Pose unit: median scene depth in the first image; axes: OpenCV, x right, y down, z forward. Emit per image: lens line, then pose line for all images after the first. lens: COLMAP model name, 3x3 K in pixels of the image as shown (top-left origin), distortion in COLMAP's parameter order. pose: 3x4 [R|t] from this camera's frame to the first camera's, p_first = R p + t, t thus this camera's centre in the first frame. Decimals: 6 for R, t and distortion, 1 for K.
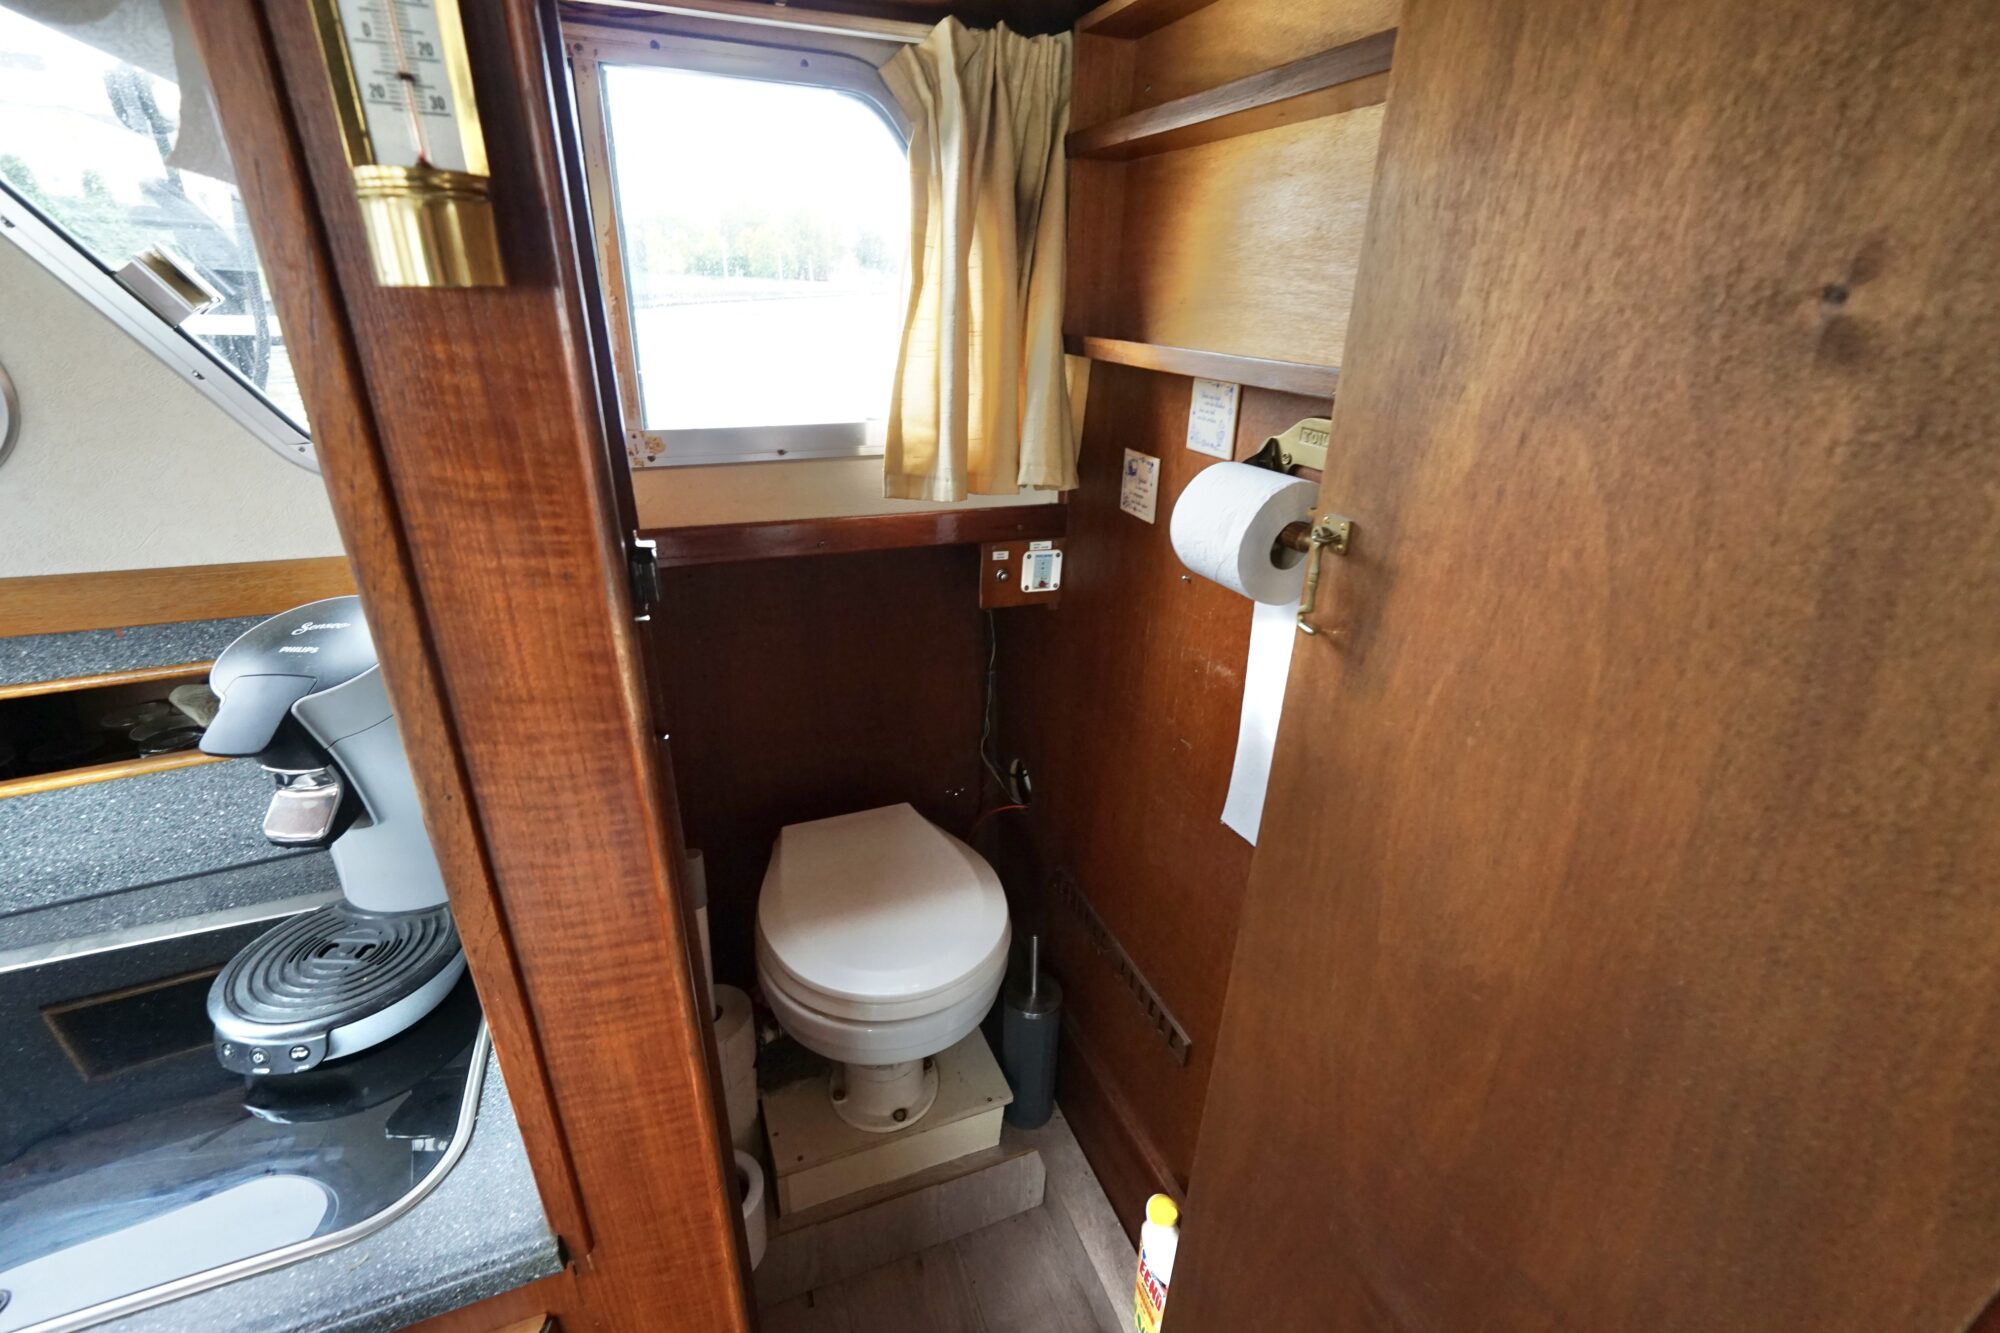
lens RADIAL K [[834.4, 0, 994.1], [0, 834.4, 660.3], [0, 0, 1]] dist [-0.017244, 0.006532]
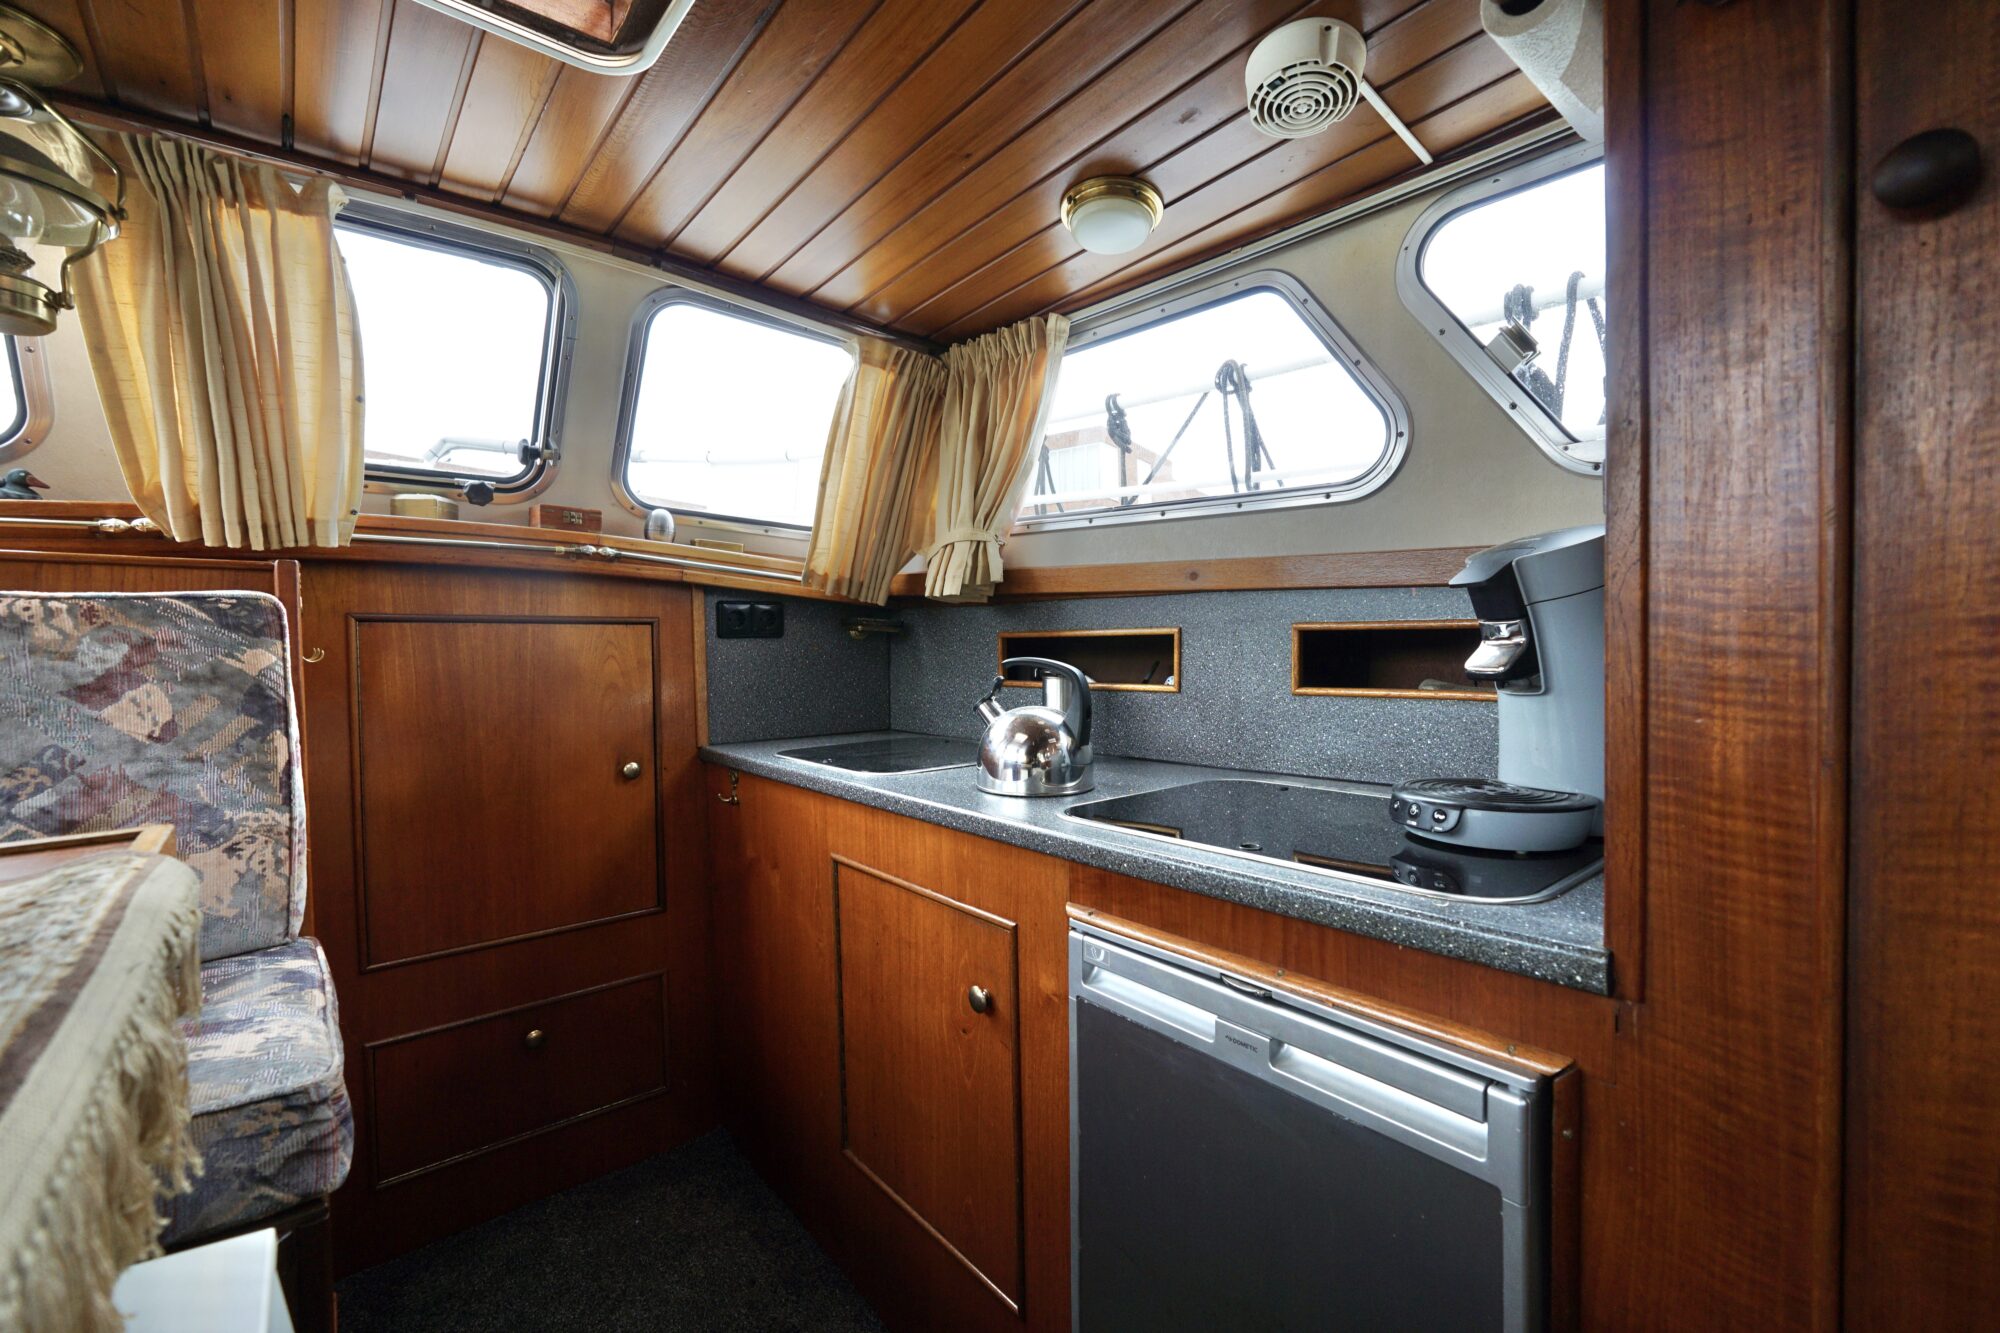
lens RADIAL K [[834.4, 0, 994.1], [0, 834.4, 660.3], [0, 0, 1]] dist [-0.017244, 0.006532]
pose [[0.306366, -0.003298, -0.951908, 0.146405], [-0.358677, 0.925891, -0.118646, 0.596478], [0.881754, 0.377777, 0.282479, -0.043203]]
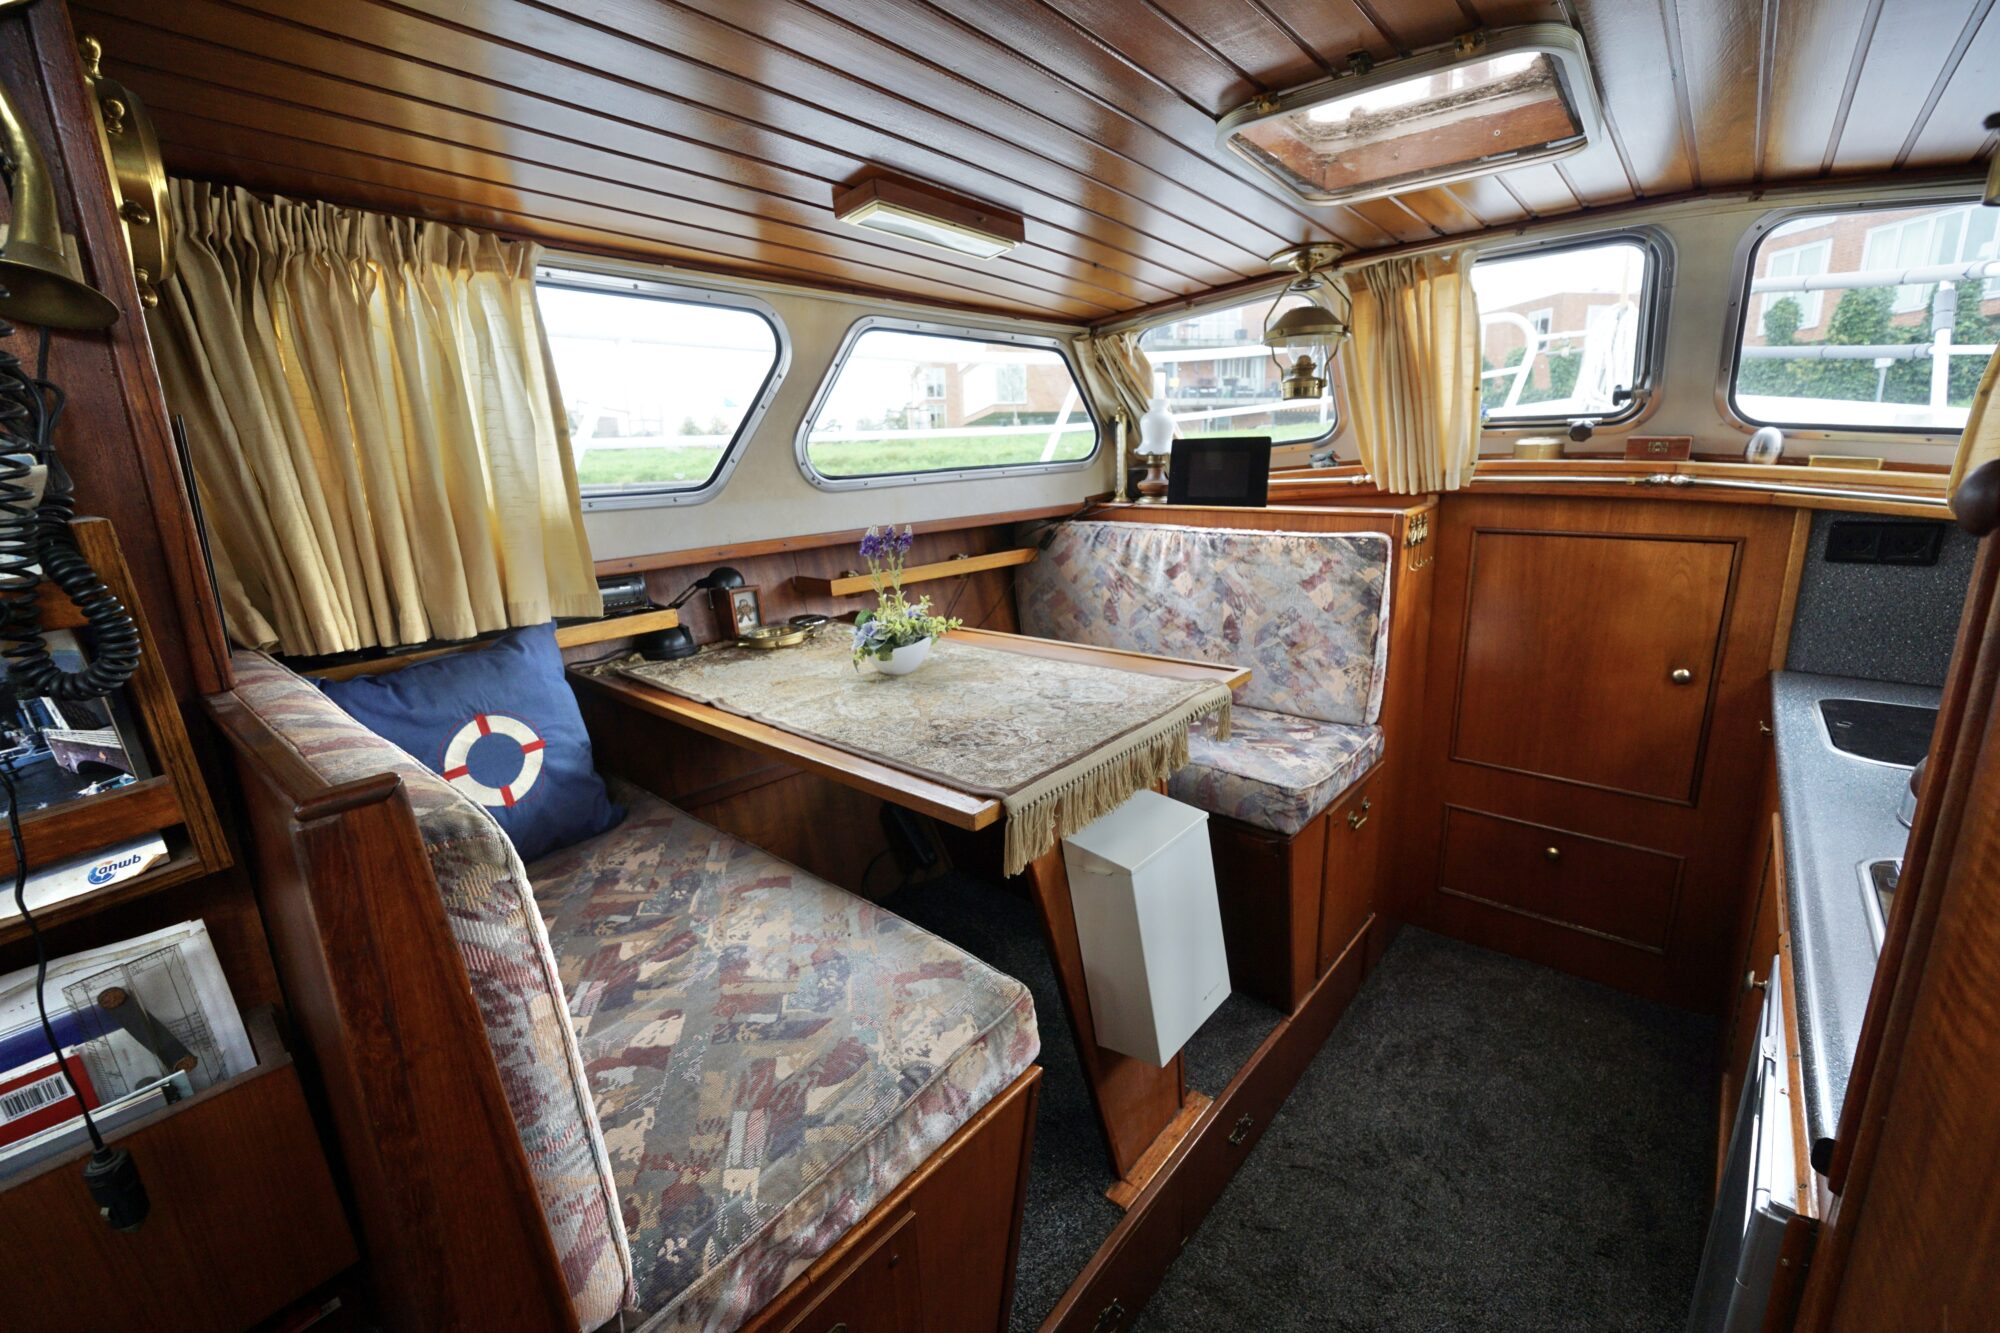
lens RADIAL K [[842.0, 0, 995.6], [0, 842.0, 660.4], [0, 0, 1]] dist [-0.017991, 0.007288]
pose [[-0.893110, 0.110890, -0.435956, 0.629617], [-0.169957, 0.814126, 0.555260, -0.150352], [0.416496, 0.570002, -0.708257, 0.760519]]
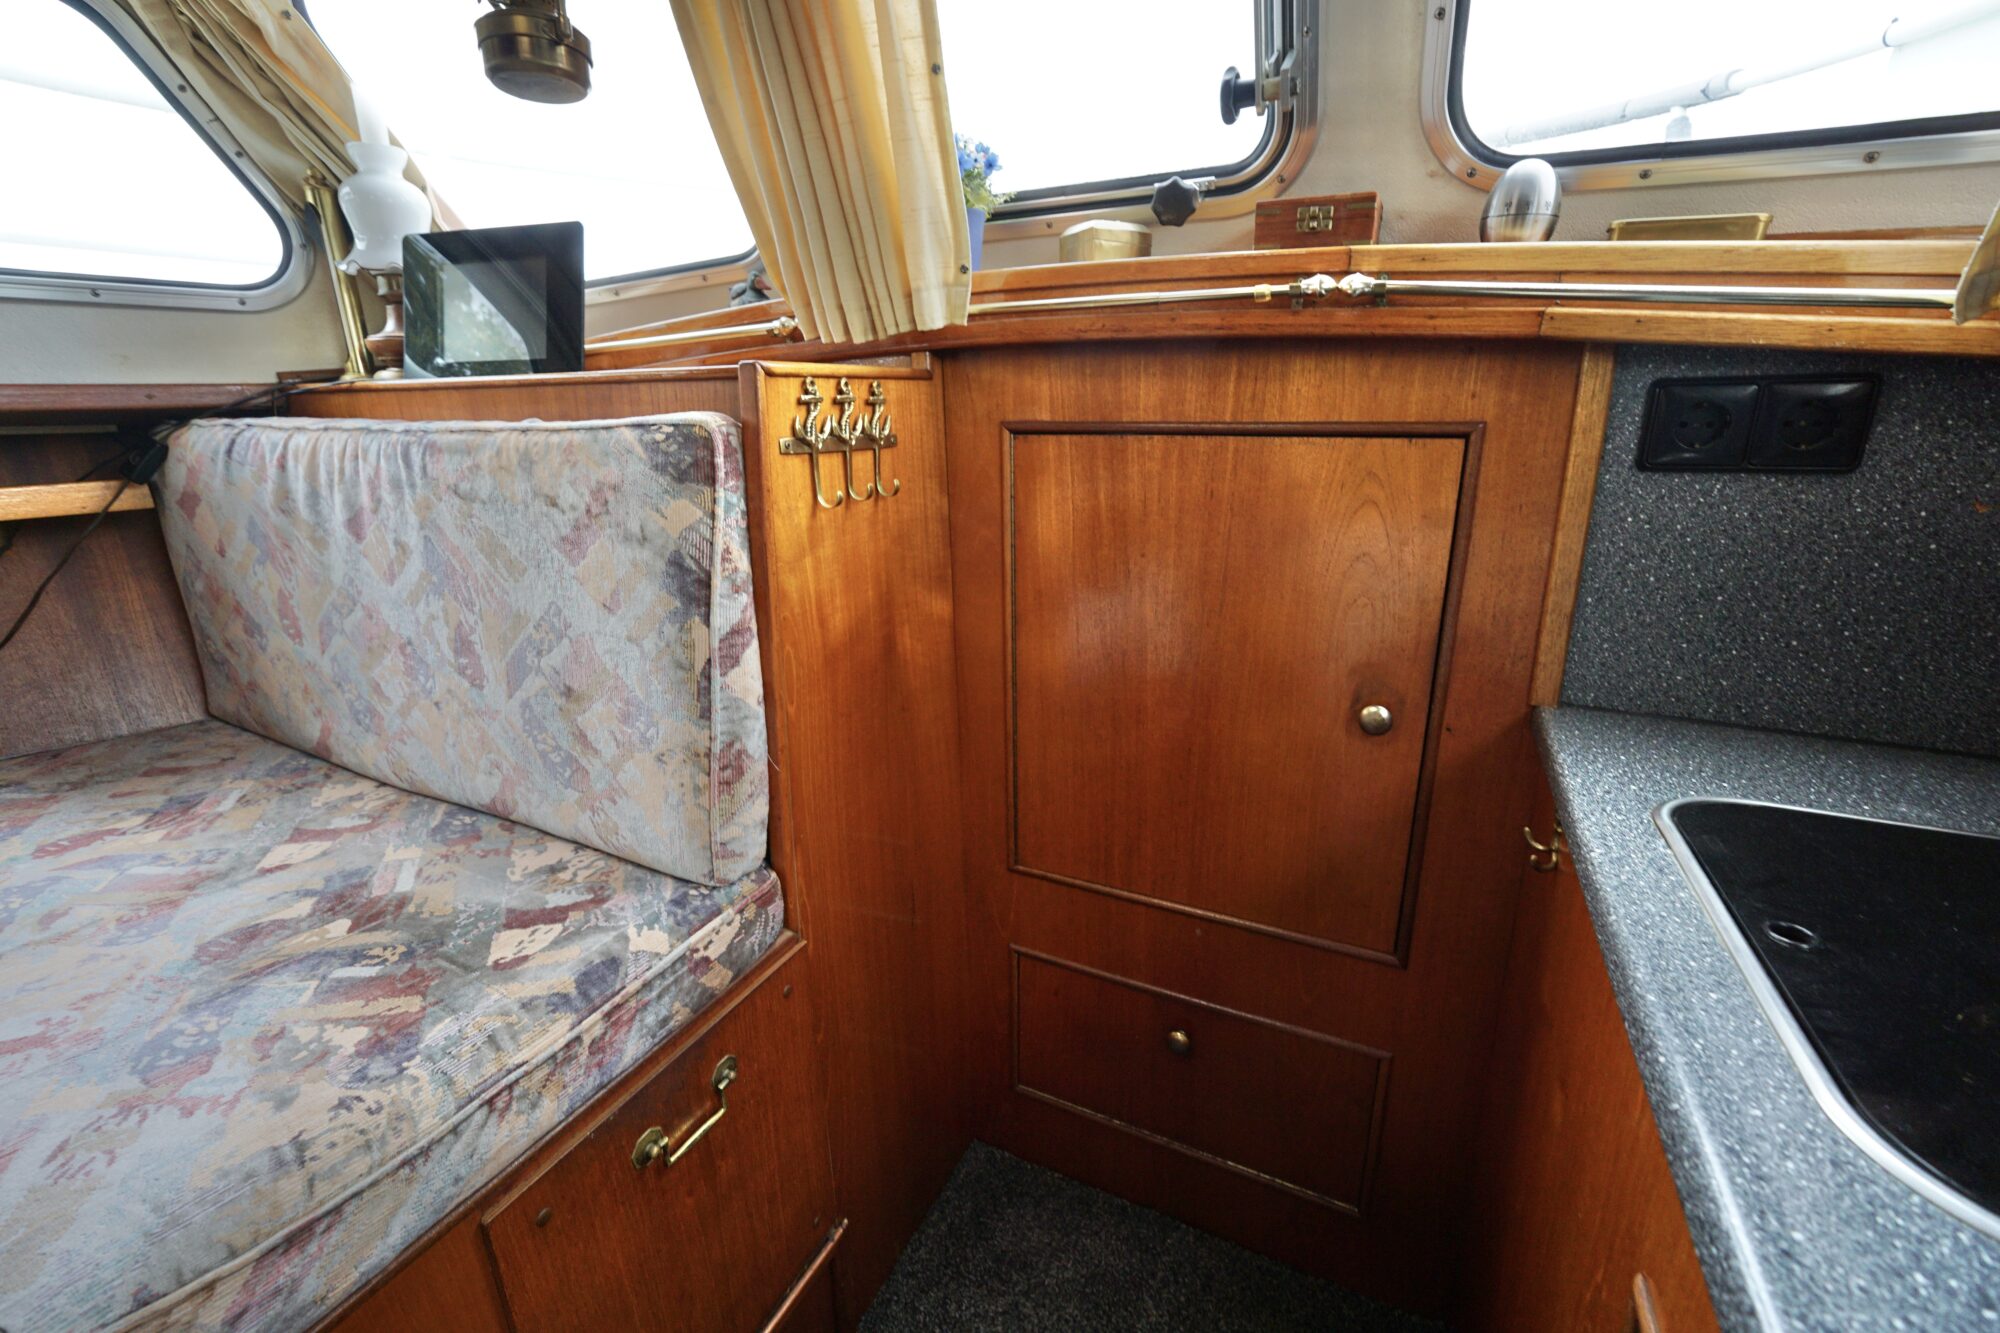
lens RADIAL K [[842.0, 0, 995.6], [0, 842.0, 660.4], [0, 0, 1]] dist [-0.017991, 0.007288]
pose [[-0.750407, 0.171834, -0.638250, -1.182582], [-0.266414, 0.805076, 0.529978, 0.379456], [0.604908, 0.567738, -0.558355, 0.147214]]
